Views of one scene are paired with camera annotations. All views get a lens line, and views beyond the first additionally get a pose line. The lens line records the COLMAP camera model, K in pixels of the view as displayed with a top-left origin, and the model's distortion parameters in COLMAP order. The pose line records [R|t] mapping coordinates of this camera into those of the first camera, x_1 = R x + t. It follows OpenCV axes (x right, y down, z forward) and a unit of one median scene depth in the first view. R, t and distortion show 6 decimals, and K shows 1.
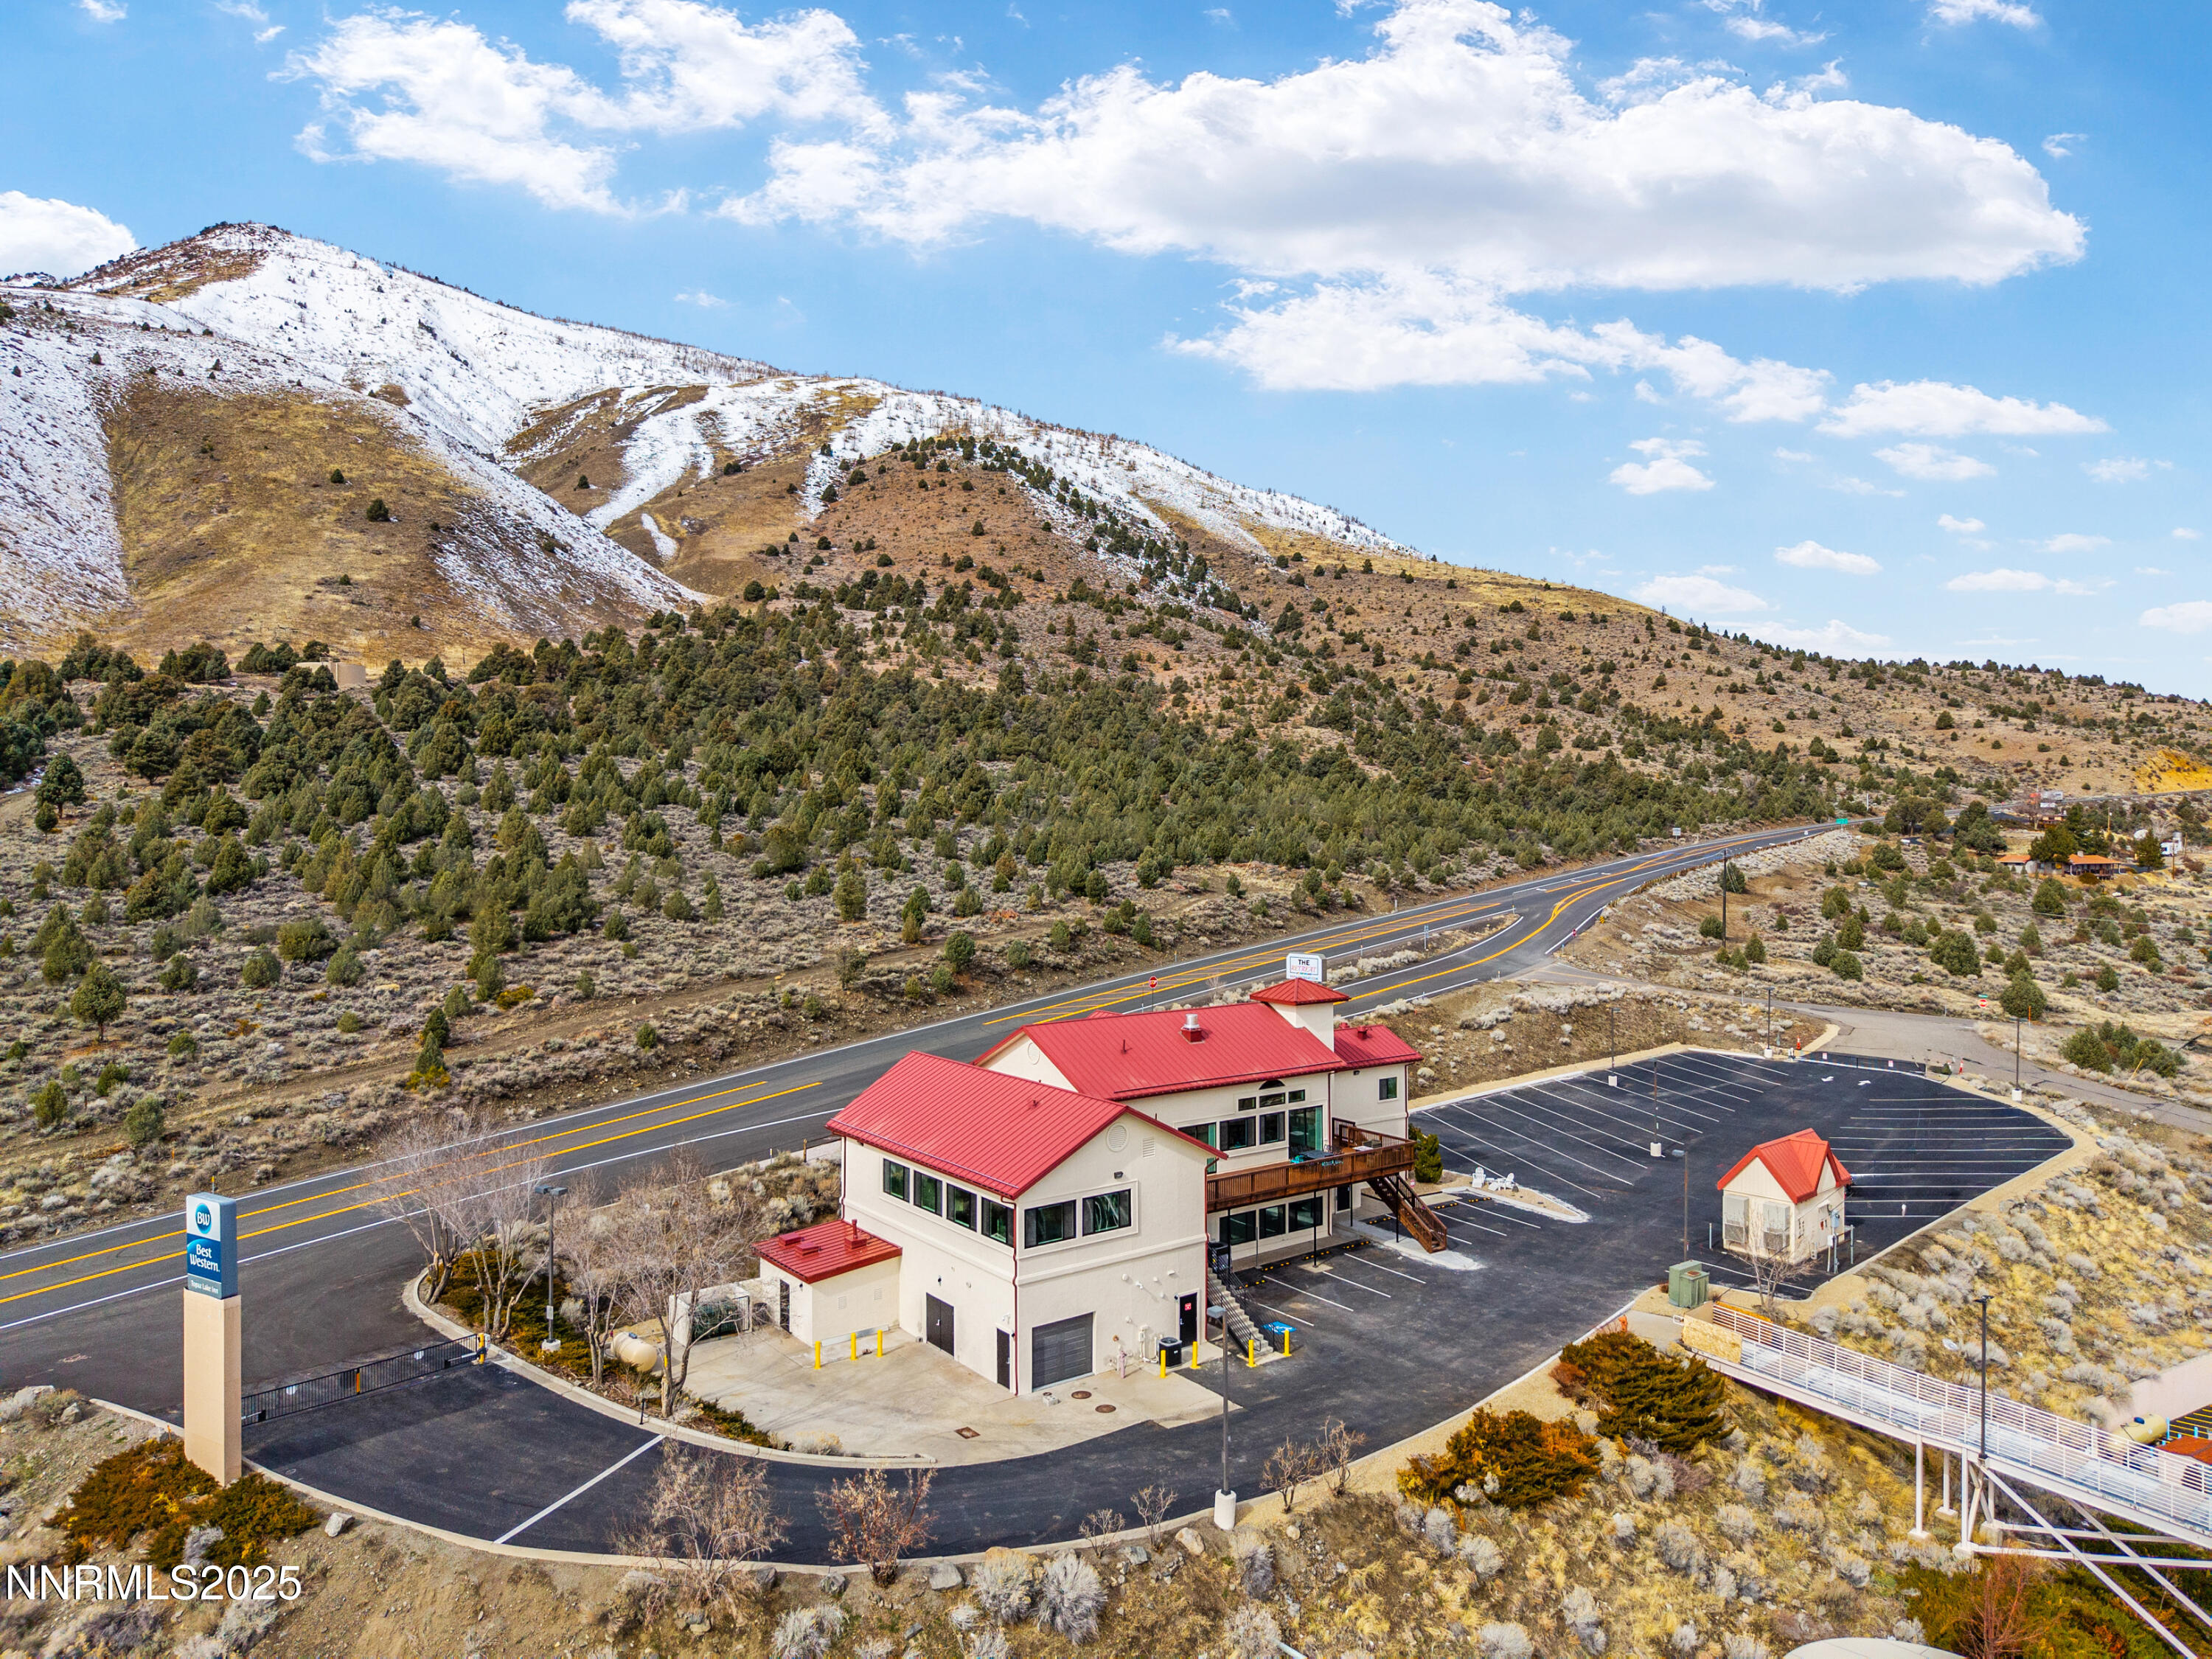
lens RADIAL K [[1484.4, 0, 1117.5], [0, 1484.4, 853.1], [0, 0, 1]] dist [-0.003212, -0.005033]
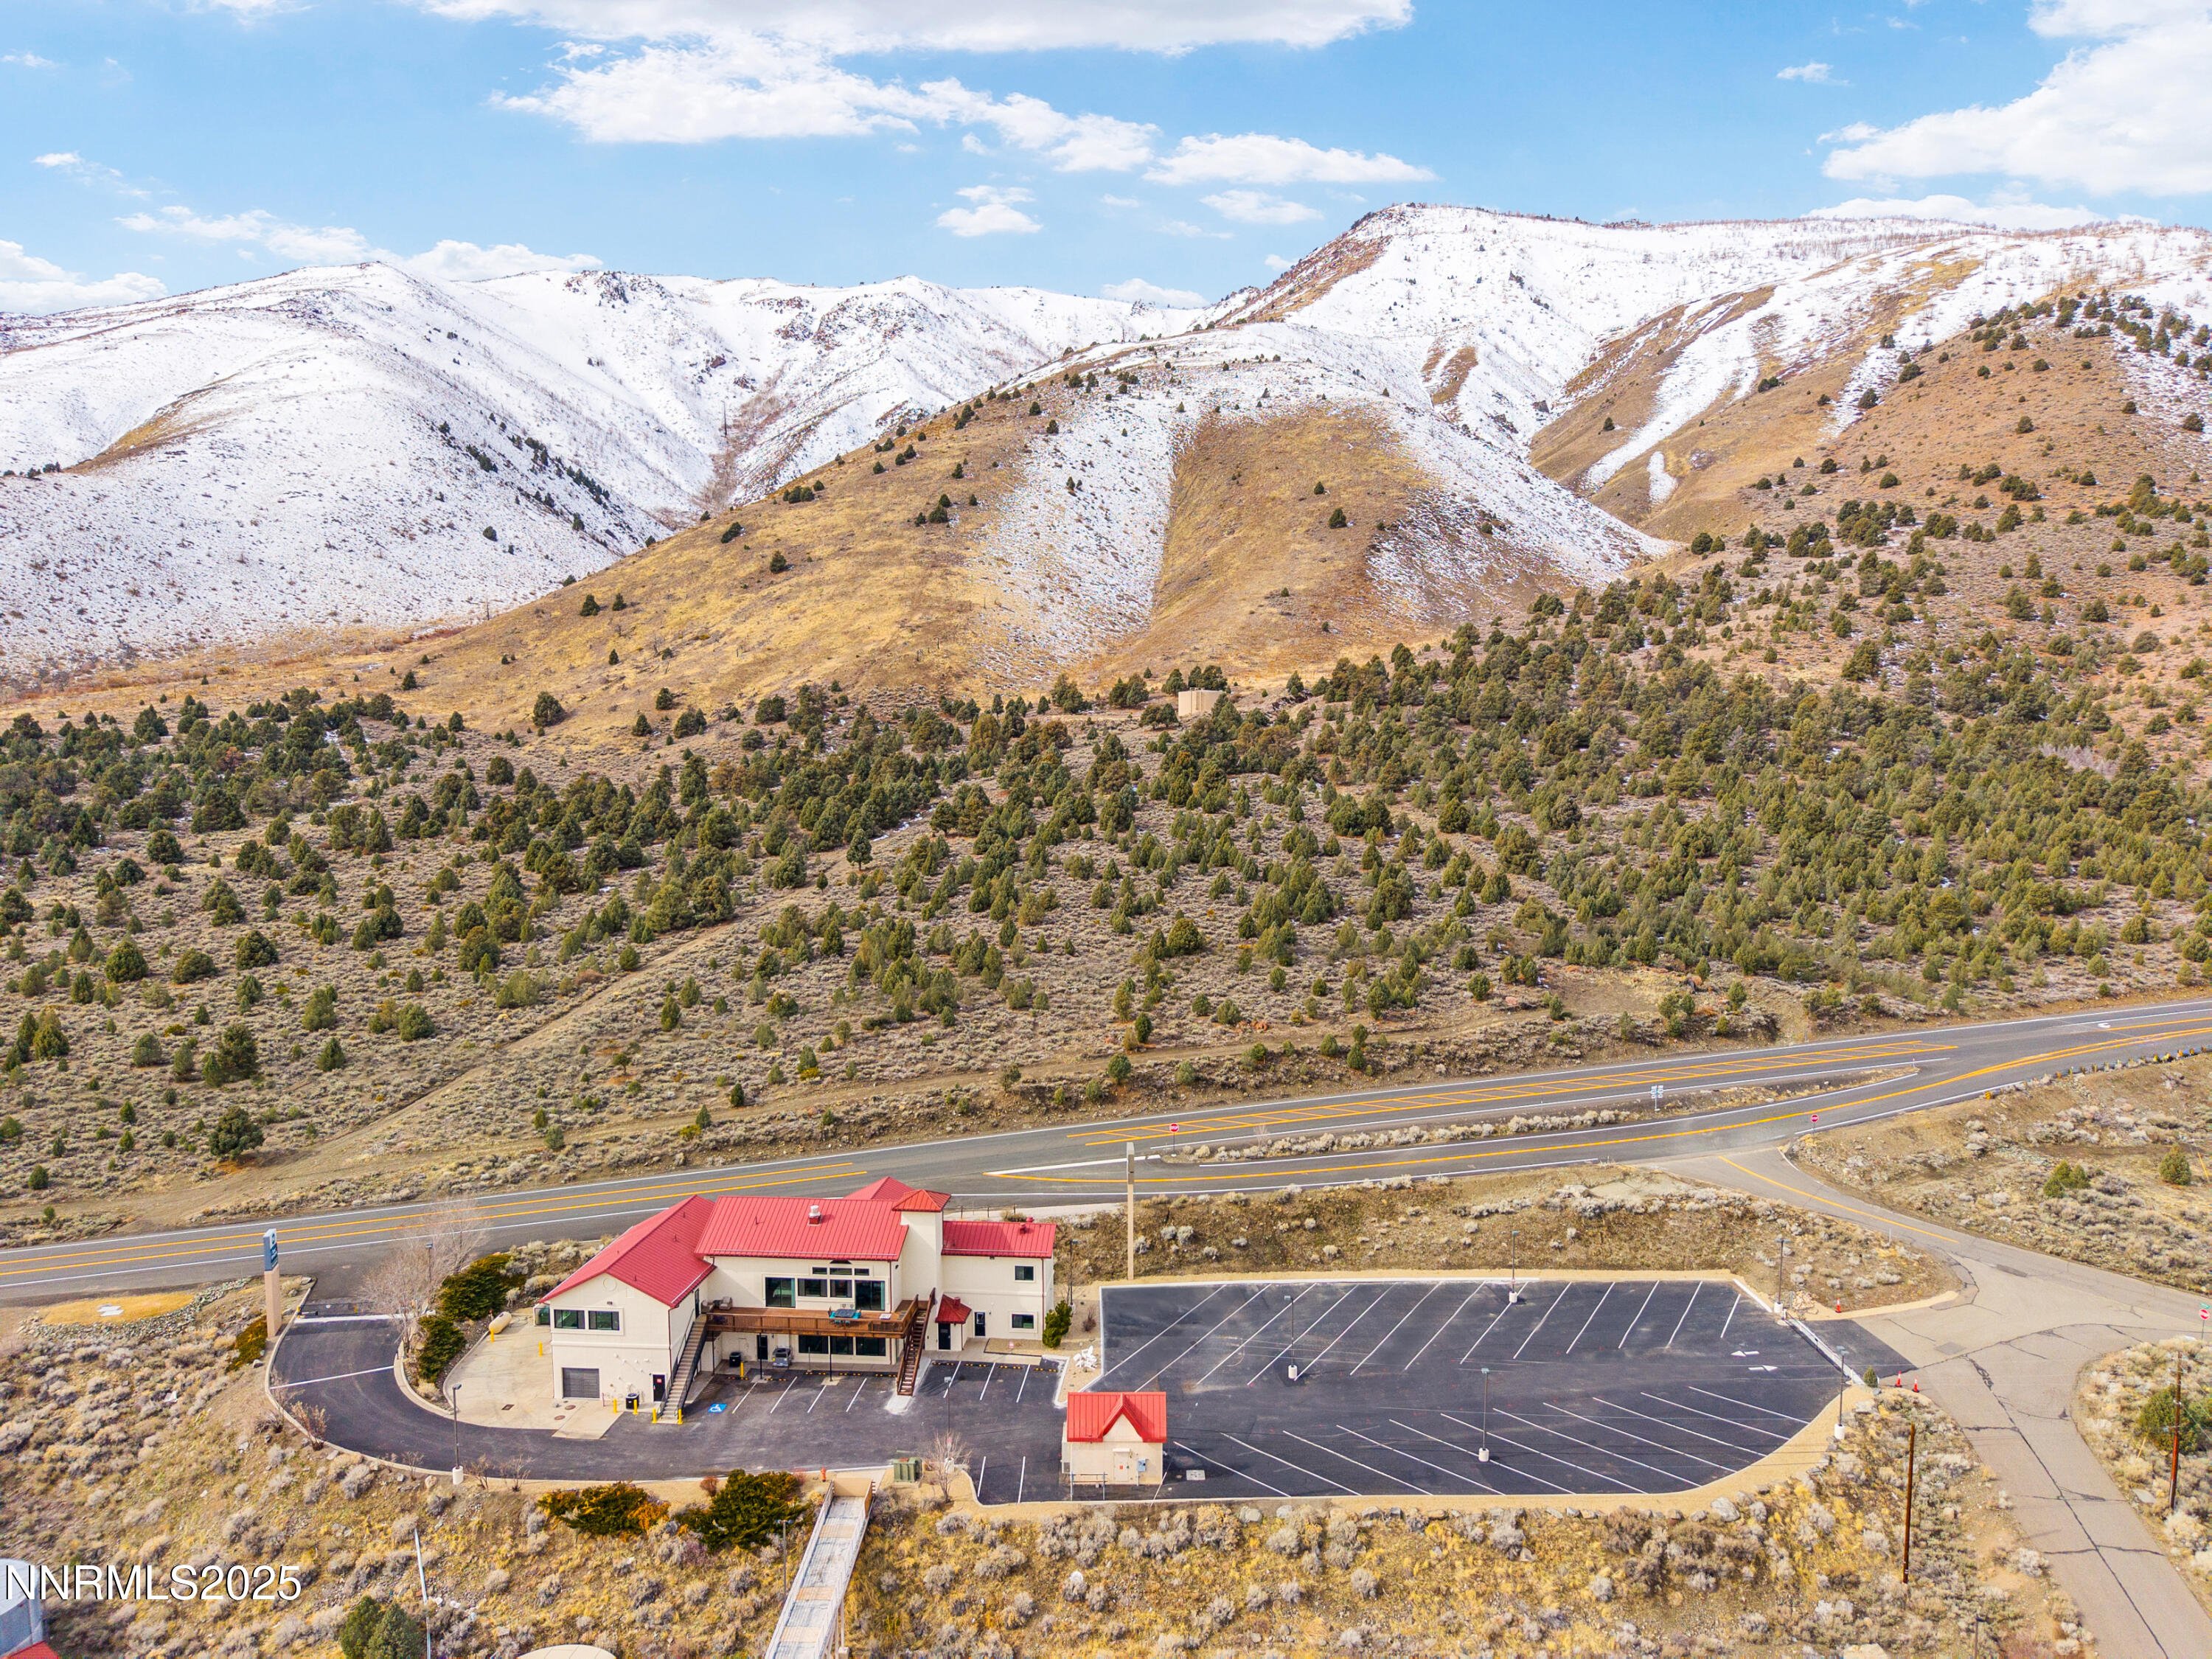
lens RADIAL K [[1481.9, 0, 1109.0], [0, 1481.9, 839.0], [0, 0, 1]] dist [0.015514, -0.011718]
pose [[0.727049, 0.052079, -0.684607, 0.175631], [-0.007306, 0.997649, 0.068133, -0.051738], [0.686546, -0.044535, 0.725721, 0.007736]]
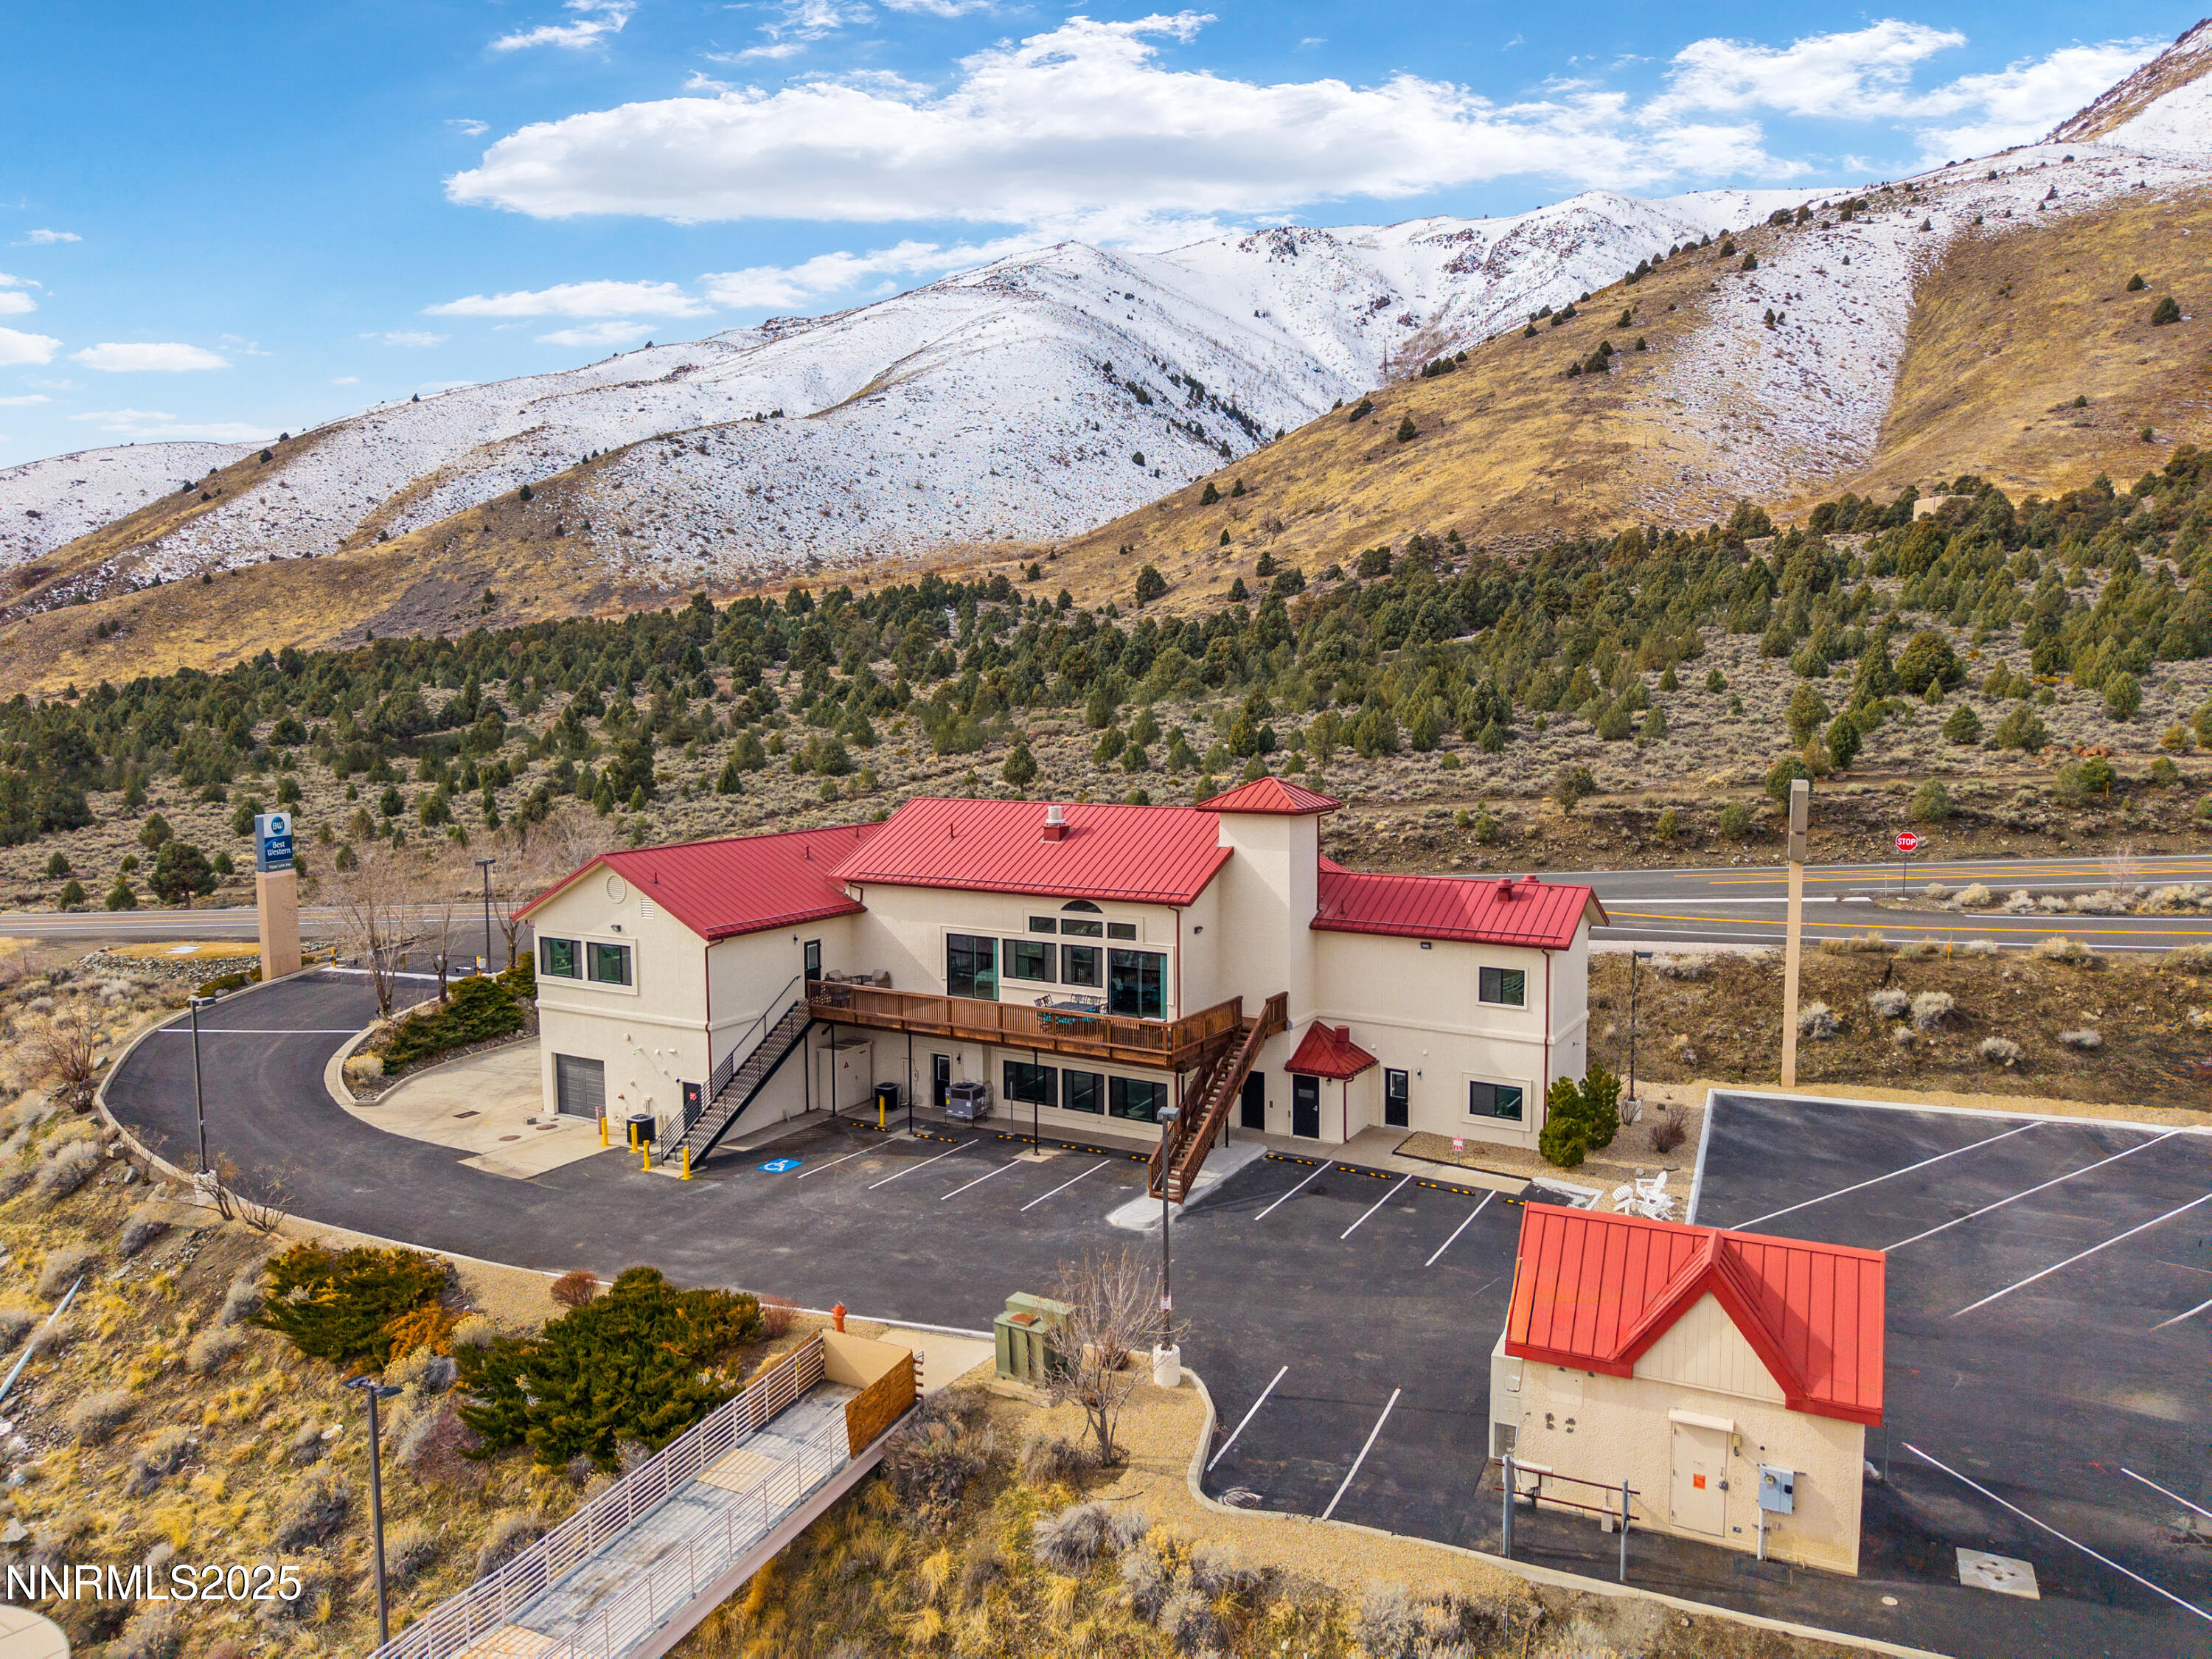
lens RADIAL K [[1481.9, 0, 1109.0], [0, 1481.9, 839.0], [0, 0, 1]] dist [0.015514, -0.011718]
pose [[0.365890, 0.083174, -0.926934, 0.098924], [-0.011088, 0.996317, 0.085023, 0.007763], [0.930592, -0.020831, 0.365465, 0.095059]]
